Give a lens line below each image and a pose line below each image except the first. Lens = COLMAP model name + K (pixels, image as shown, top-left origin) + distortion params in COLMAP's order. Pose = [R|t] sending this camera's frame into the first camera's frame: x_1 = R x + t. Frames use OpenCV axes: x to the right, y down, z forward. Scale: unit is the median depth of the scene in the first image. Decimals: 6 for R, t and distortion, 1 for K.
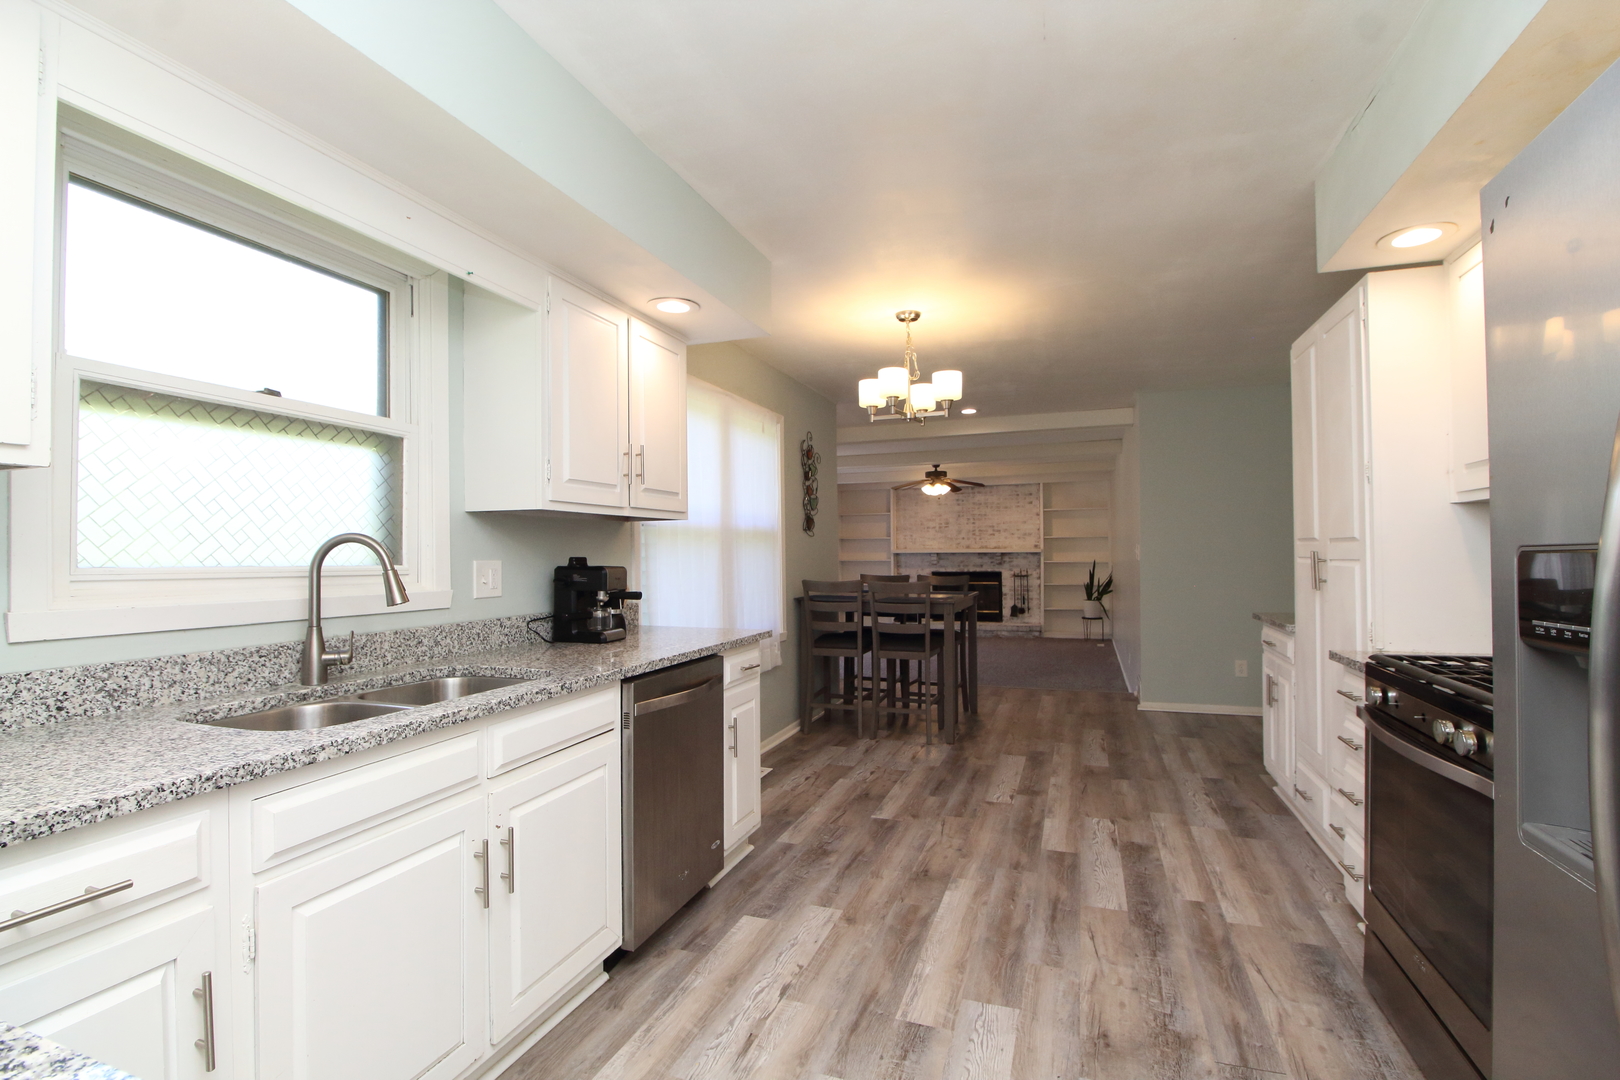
lens RADIAL K [[754.2, 0, 805.0], [0, 754.2, 541.4], [0, 0, 1]] dist [-0.003343, -0.000838]
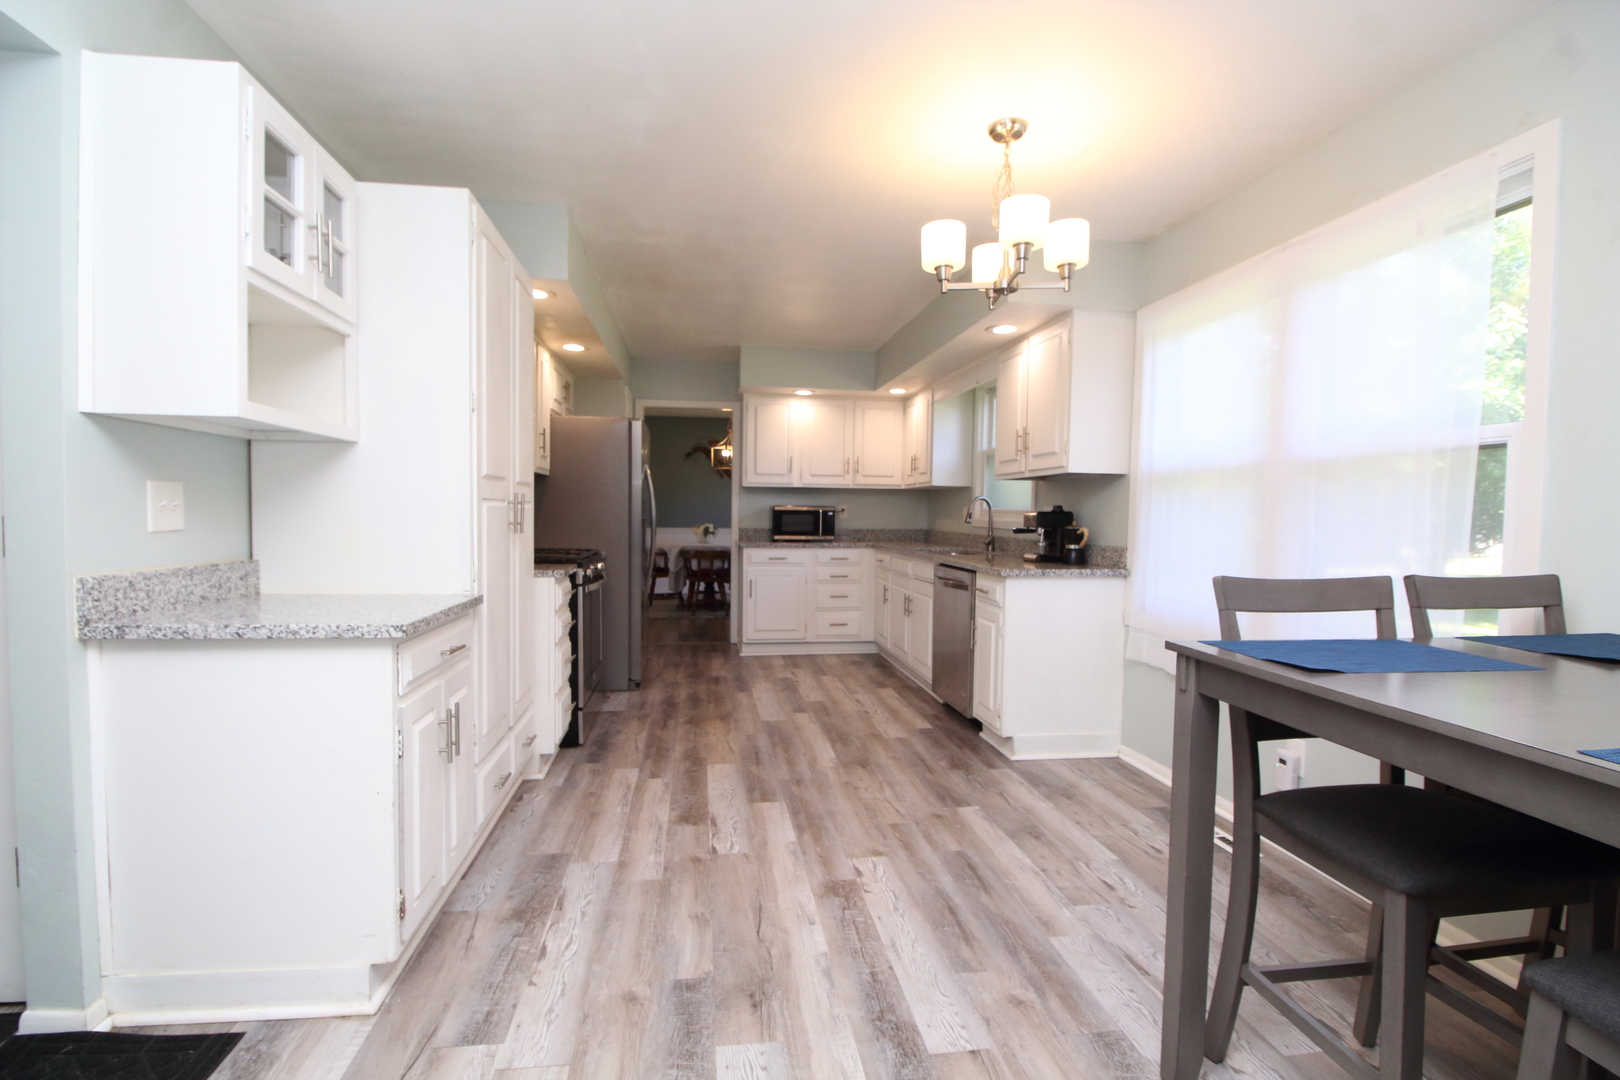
lens RADIAL K [[754.2, 0, 807.6], [0, 754.2, 542.7], [0, 0, 1]] dist [-0.003343, -0.000838]
pose [[-0.881211, 0.016127, -0.472448, 0.542544], [0.000550, 0.999452, 0.033089, 0.029926], [0.472723, 0.028899, -0.880737, 1.361327]]
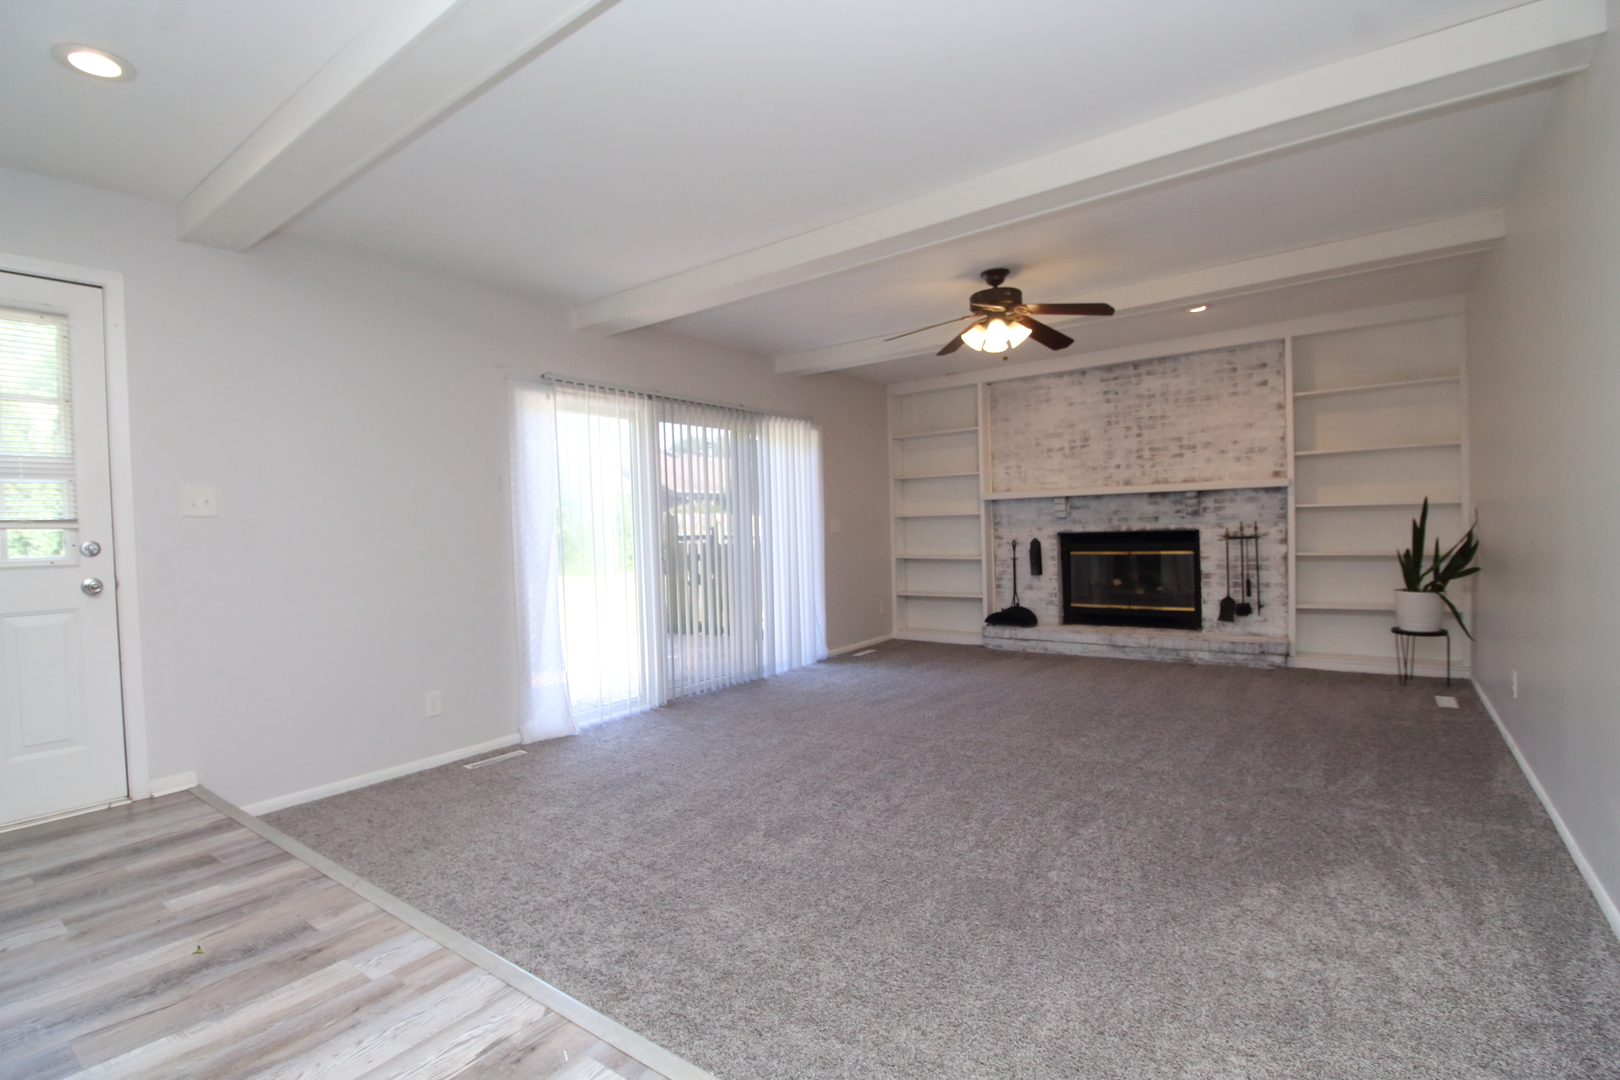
lens RADIAL K [[754.2, 0, 813.0], [0, 754.2, 539.7], [0, 0, 1]] dist [-0.003343, -0.000838]
pose [[0.958438, -0.014880, -0.284912, 0.192748], [0.025580, 0.999099, 0.033870, 0.028621], [0.284151, -0.039750, 0.957955, 0.551788]]
